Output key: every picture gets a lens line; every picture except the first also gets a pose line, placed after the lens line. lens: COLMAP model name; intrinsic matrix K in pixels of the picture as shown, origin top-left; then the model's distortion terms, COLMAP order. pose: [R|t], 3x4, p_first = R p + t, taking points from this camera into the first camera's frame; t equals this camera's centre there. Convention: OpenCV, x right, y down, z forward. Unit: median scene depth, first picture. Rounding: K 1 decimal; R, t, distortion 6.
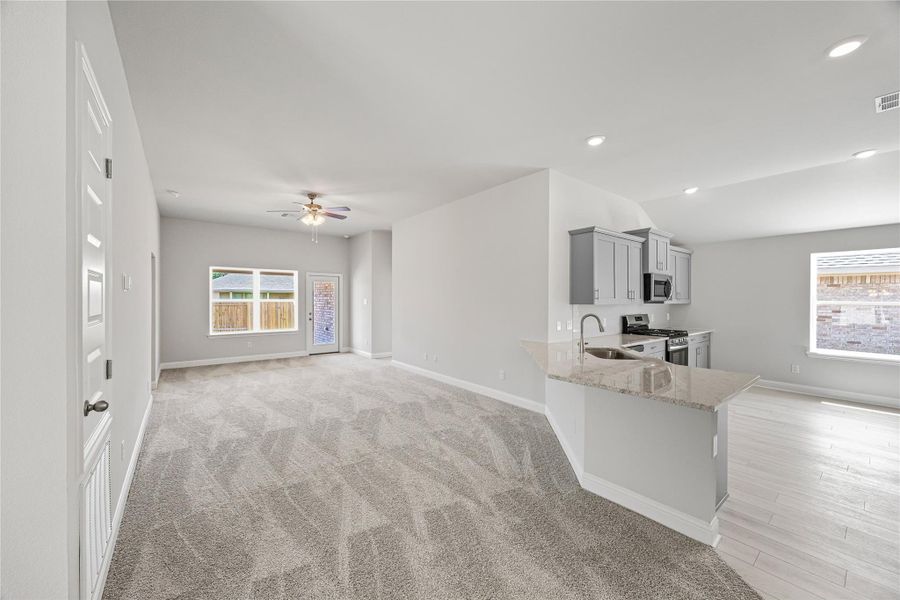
lens RADIAL K [[346.9, 0, 446.1], [0, 346.9, 299.3], [0, 0, 1]] dist [0.002474, -0.000002]
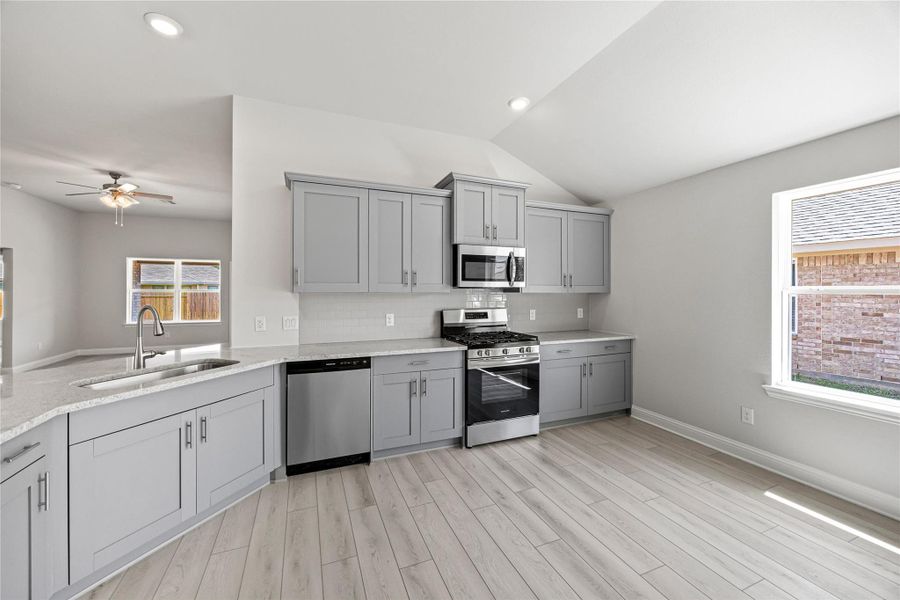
lens RADIAL K [[346.9, 0, 448.6], [0, 346.9, 287.9], [0, 0, 1]] dist [0.002474, -0.000002]
pose [[0.961346, -0.006181, -0.275273, 0.616472], [0.003440, 0.999940, -0.010441, 0.010145], [0.275321, 0.009090, 0.961309, 0.319114]]
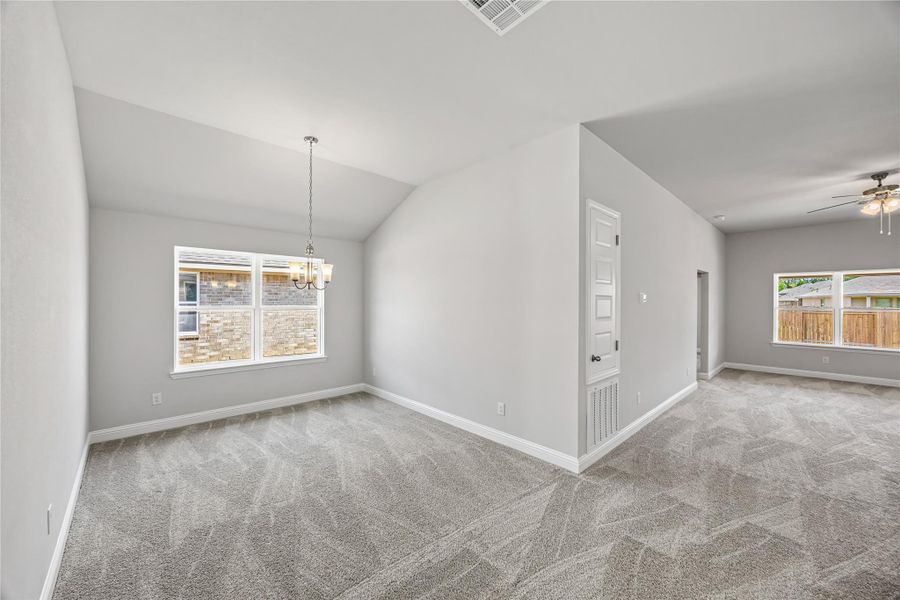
lens RADIAL K [[346.9, 0, 452.5], [0, 346.9, 301.7], [0, 0, 1]] dist [0.002474, -0.000002]
pose [[0.105873, -0.002261, -0.994377, 0.249205], [-0.006913, 0.999972, -0.003010, -0.006646], [0.994356, 0.007193, 0.105854, -0.024843]]
